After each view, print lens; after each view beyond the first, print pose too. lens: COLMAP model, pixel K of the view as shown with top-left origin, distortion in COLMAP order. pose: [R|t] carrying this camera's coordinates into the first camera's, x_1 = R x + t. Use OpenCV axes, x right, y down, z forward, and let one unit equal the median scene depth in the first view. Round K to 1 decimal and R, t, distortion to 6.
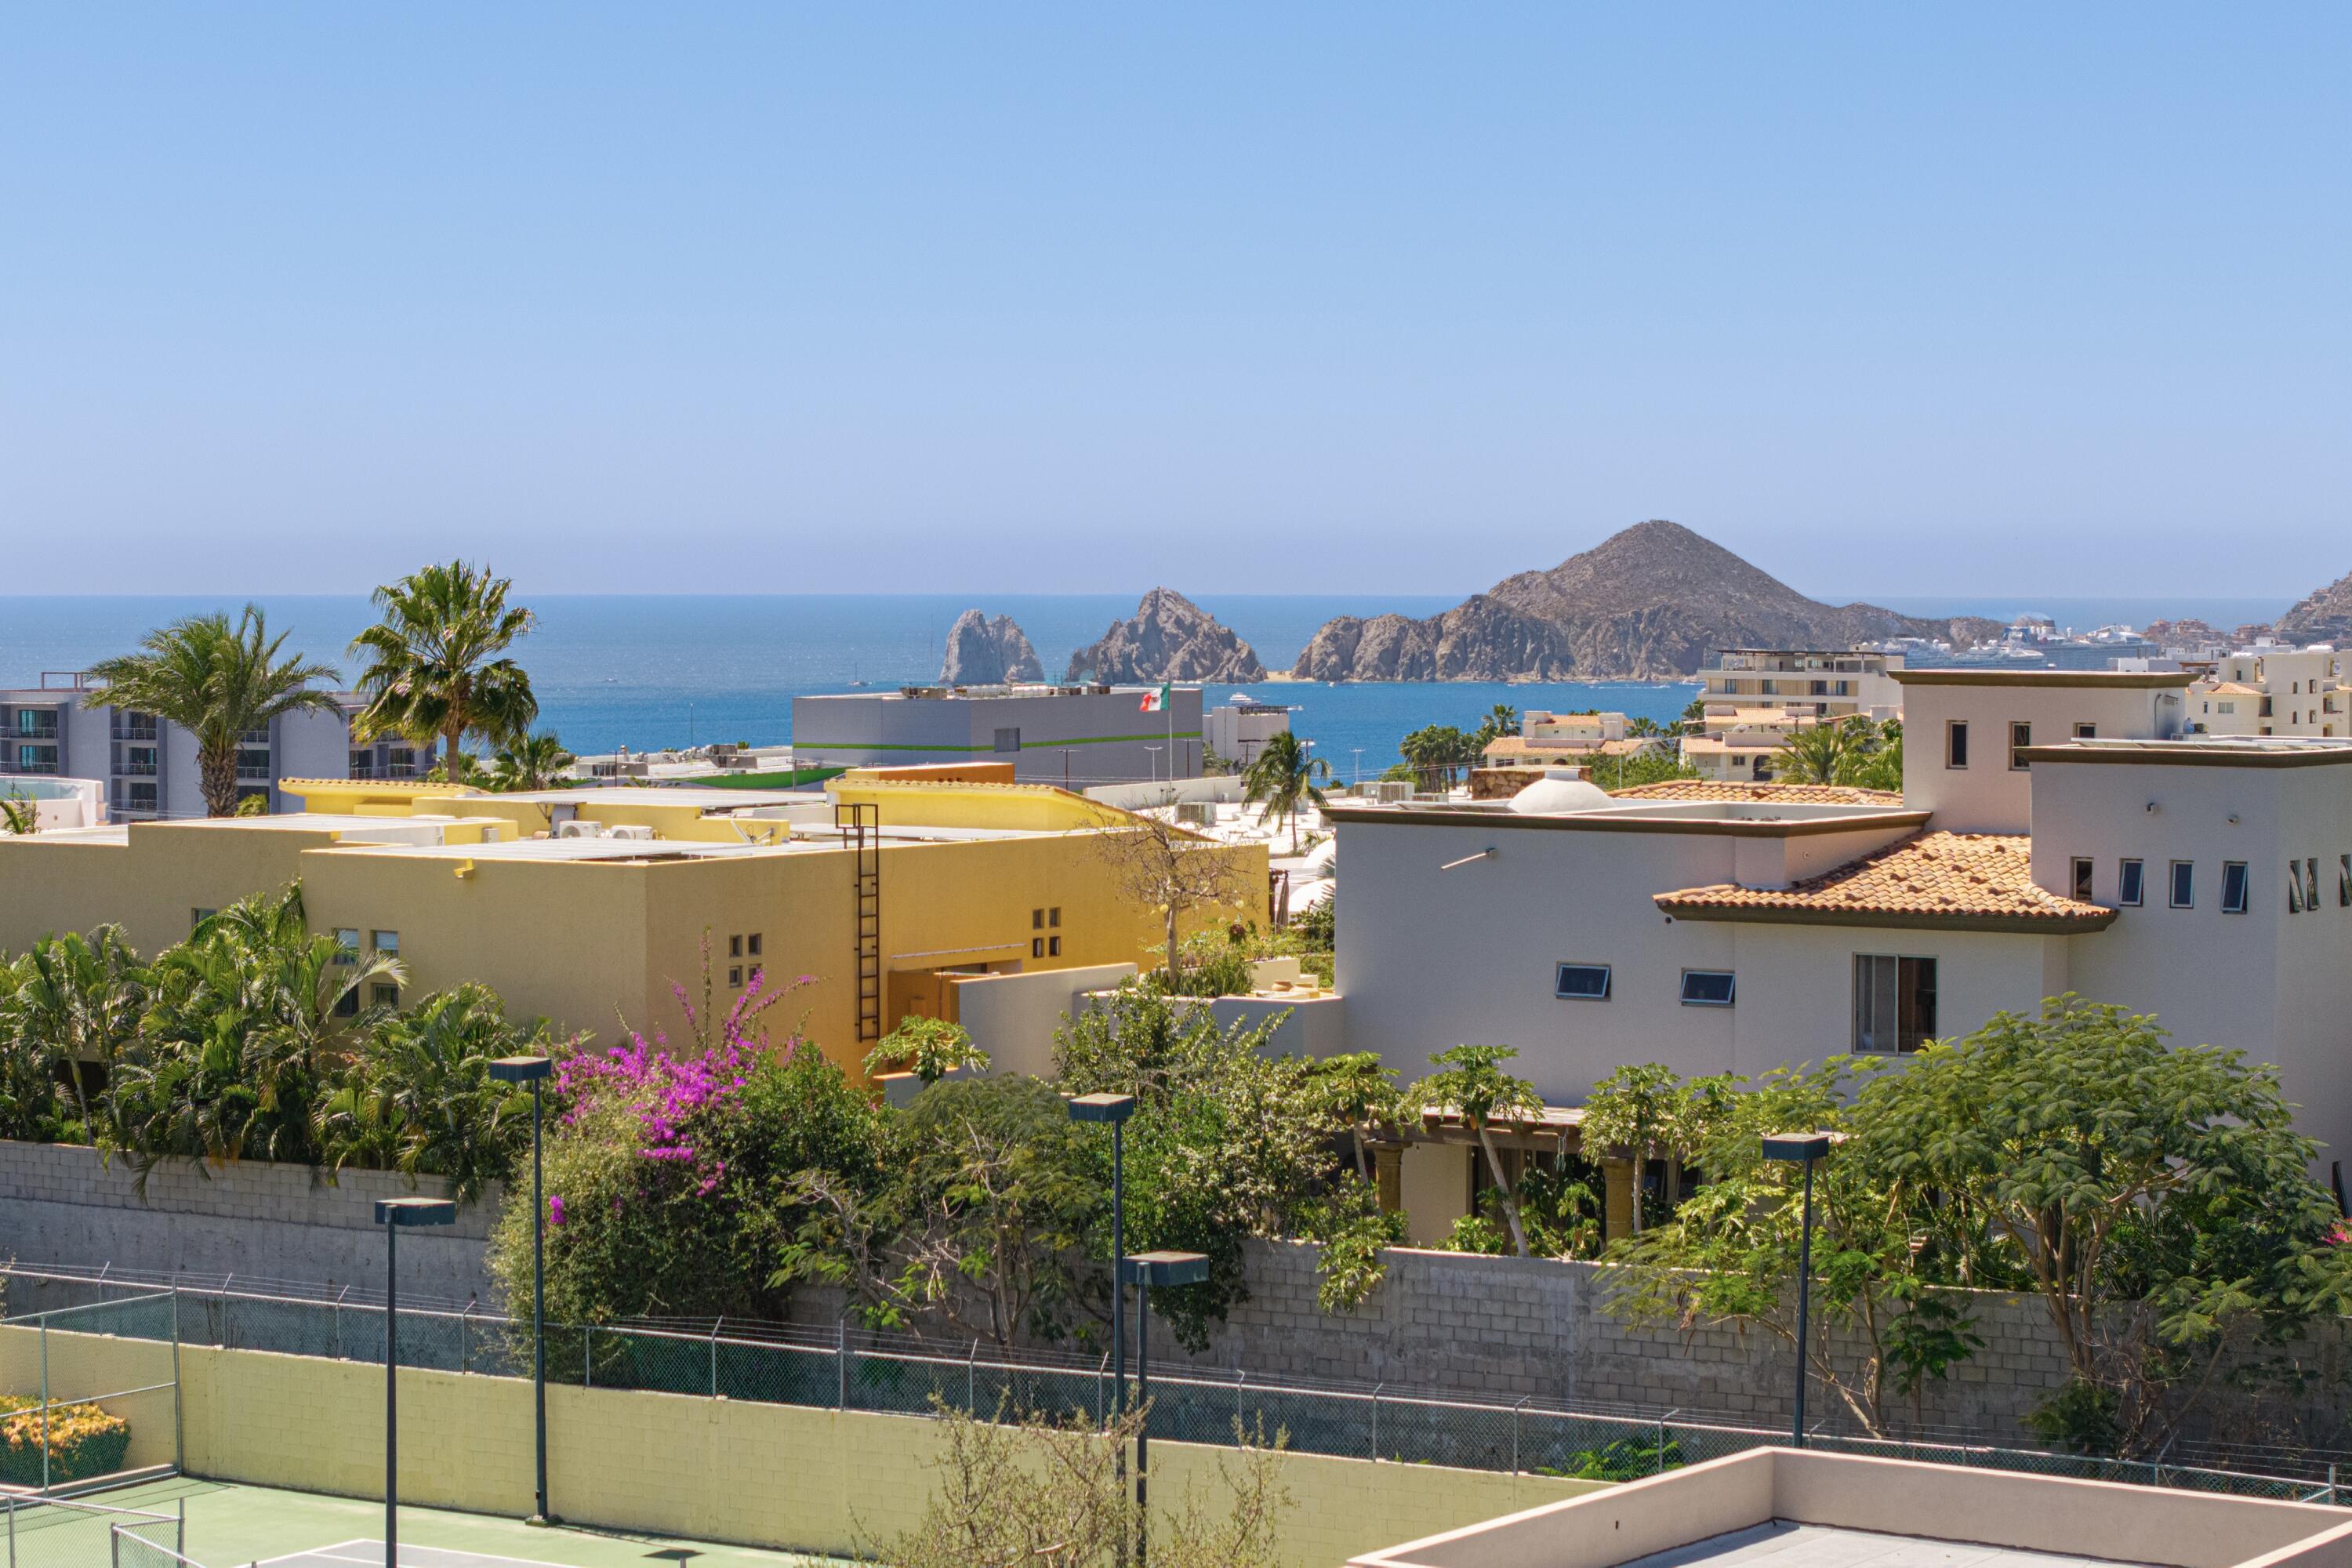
lens RADIAL K [[5597.5, 0, 1163.8], [0, 5597.5, 779.3], [0, 0, 1]] dist [-0.035020, 0.000000]
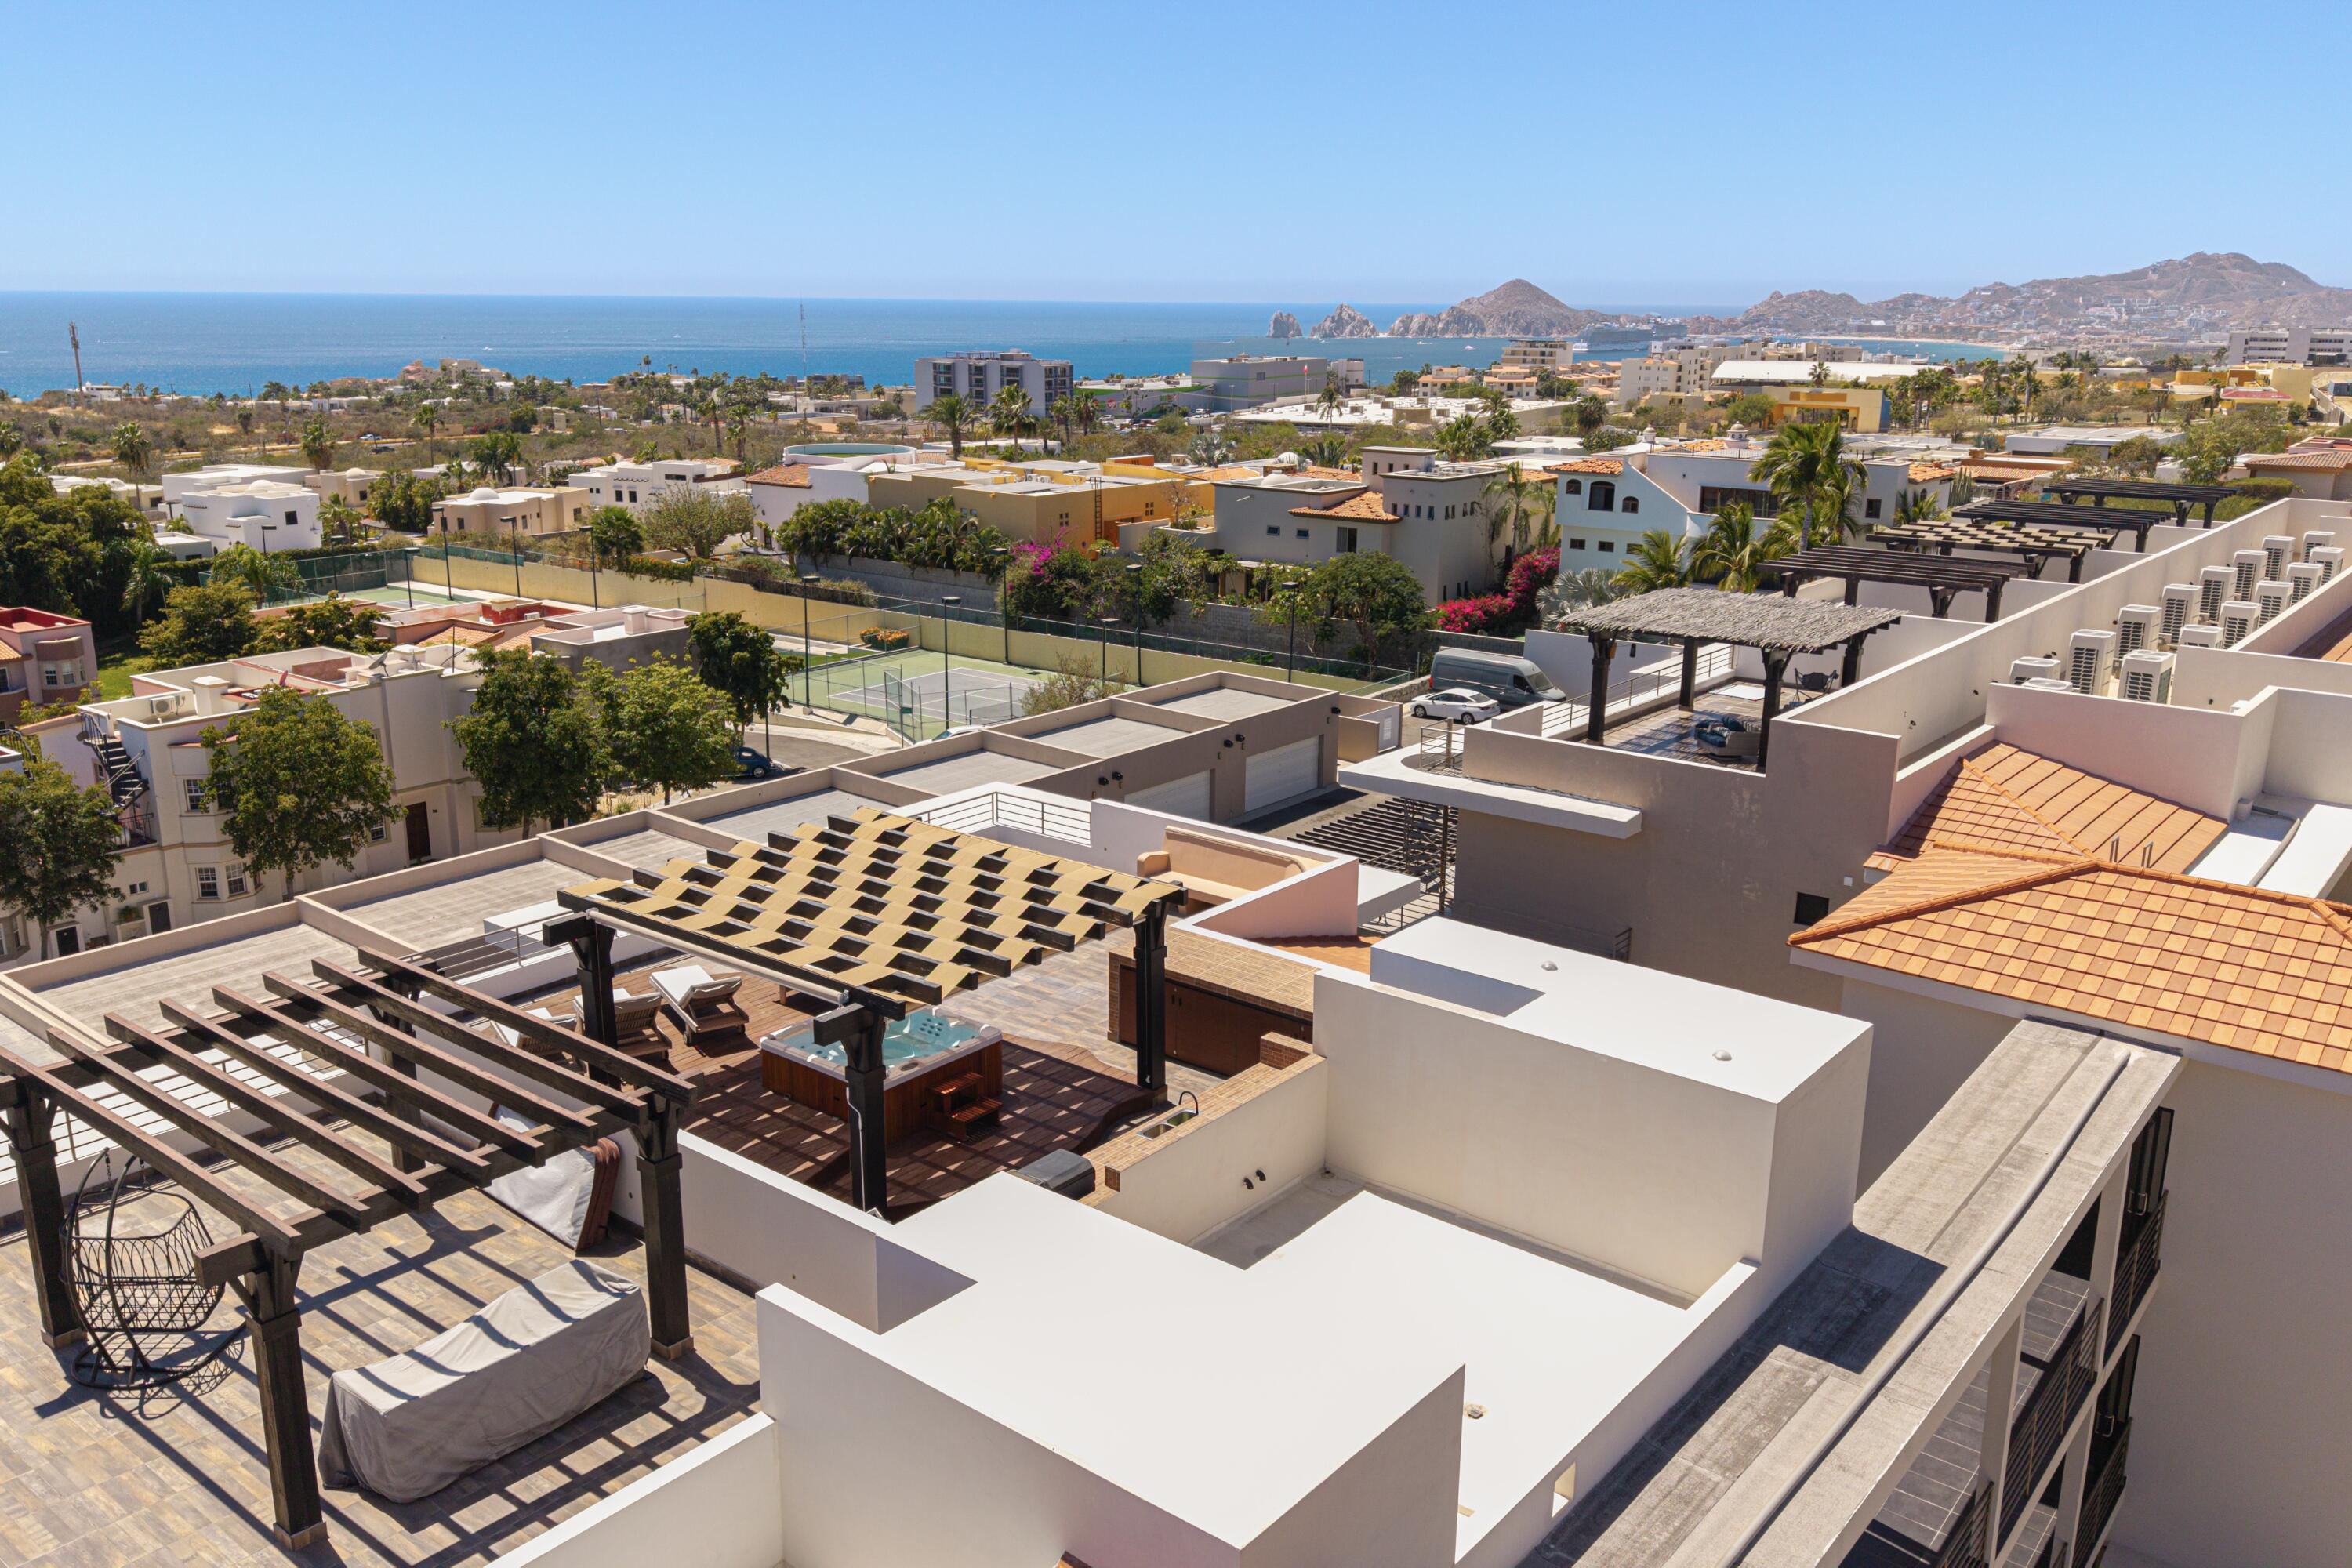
lens RADIAL K [[1872.1, 0, 1181.8], [0, 1872.1, 792.1], [0, 0, 1]] dist [0.046217, -0.050635]
pose [[0.996224, 0.027087, -0.082488, 0.130881], [-0.008225, 0.975258, 0.220919, -0.077045], [0.086431, -0.219406, 0.971798, -0.332710]]
